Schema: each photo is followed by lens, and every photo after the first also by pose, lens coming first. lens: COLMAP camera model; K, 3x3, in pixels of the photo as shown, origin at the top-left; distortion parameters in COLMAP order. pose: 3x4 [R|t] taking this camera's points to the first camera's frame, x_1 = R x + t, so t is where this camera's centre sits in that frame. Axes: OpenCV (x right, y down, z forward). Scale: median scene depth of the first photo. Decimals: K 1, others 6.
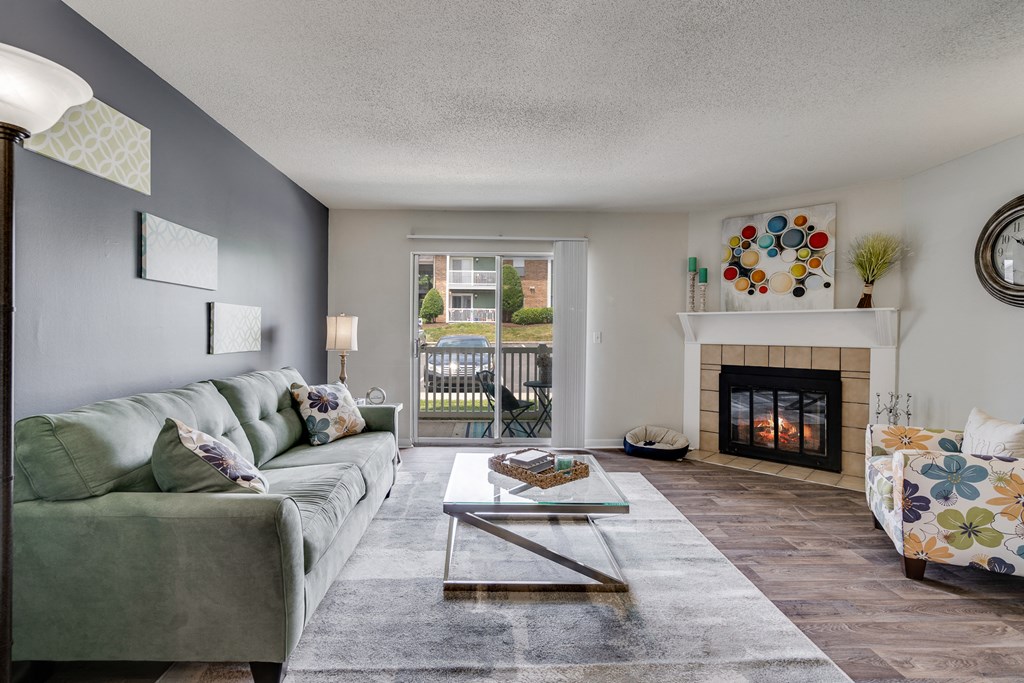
lens RADIAL K [[509.6, 0, 512.0], [0, 509.6, 341.5], [0, 0, 1]] dist [0.017841, -0.000200]
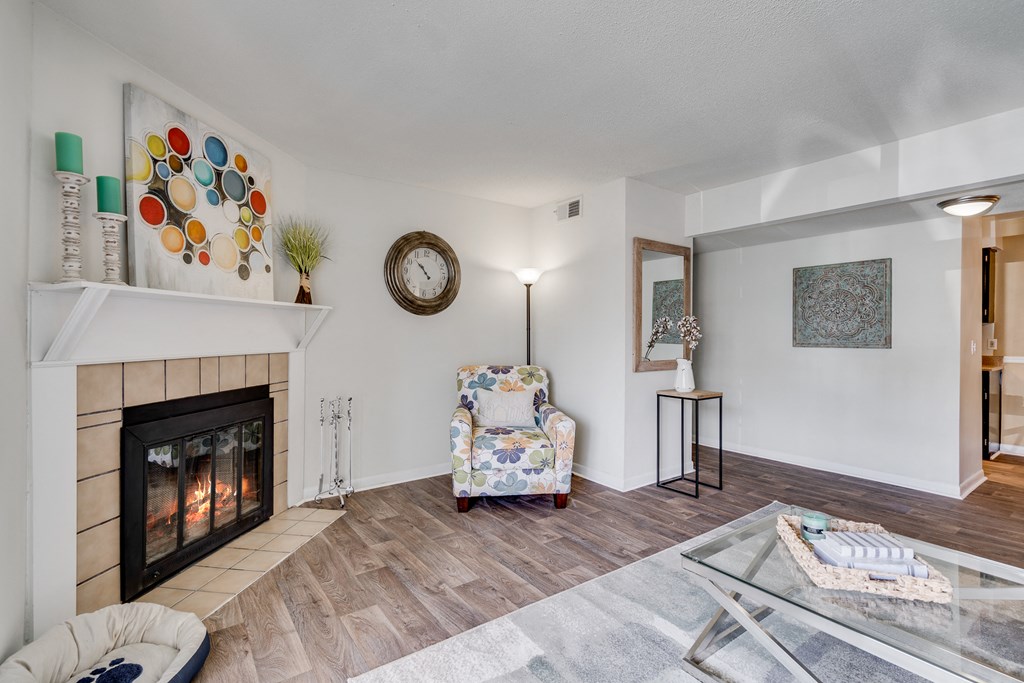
lens RADIAL K [[473.2, 0, 509.2], [0, 473.2, 334.1], [0, 0, 1]] dist [0.002691, 0.000830]
pose [[-0.545038, -0.008728, 0.838366, -0.131289], [0.013571, 0.999723, 0.019230, -0.024476], [-0.838301, 0.021858, -0.544769, 1.043906]]
